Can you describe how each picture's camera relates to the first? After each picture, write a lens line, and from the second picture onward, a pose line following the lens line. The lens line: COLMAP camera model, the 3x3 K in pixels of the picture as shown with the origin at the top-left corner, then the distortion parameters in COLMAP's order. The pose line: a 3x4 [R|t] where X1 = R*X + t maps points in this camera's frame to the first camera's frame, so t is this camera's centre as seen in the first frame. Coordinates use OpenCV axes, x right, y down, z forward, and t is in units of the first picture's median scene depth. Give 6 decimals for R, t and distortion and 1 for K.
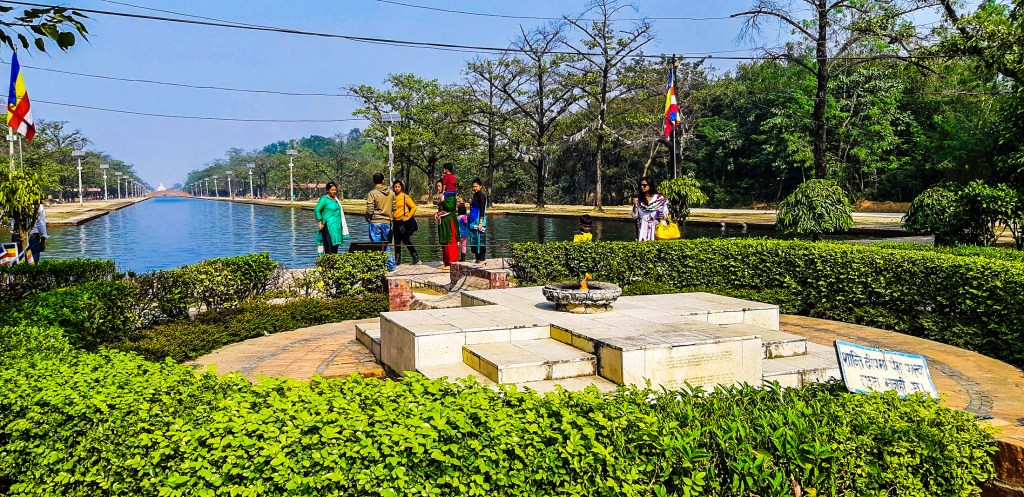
lens RADIAL K [[761.6, 0, 513.3], [0, 761.6, 245.8], [0, 0, 1]] dist [0.038714, -0.002167]
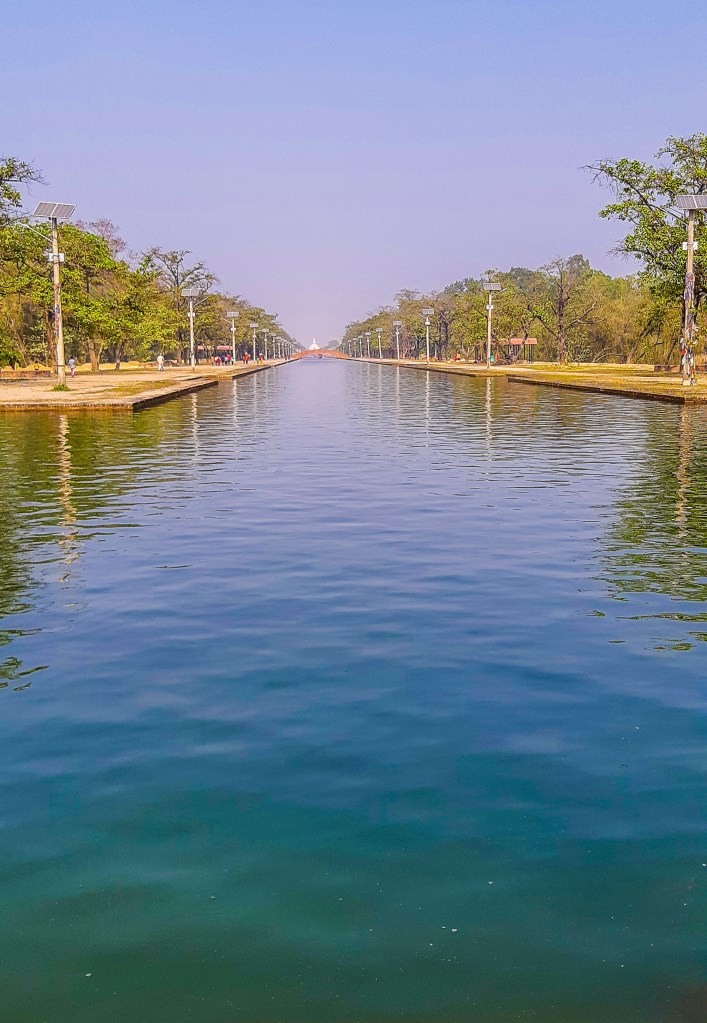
lens RADIAL K [[1056.3, 0, 354.4], [0, 1056.3, 512.0], [0, 0, 1]] dist [0.016116, 0.000000]
pose [[0.923094, 0.059229, -0.379986, -0.043017], [-0.028754, 0.995933, 0.085387, -0.007613], [0.383498, -0.067894, 0.921043, 0.118026]]
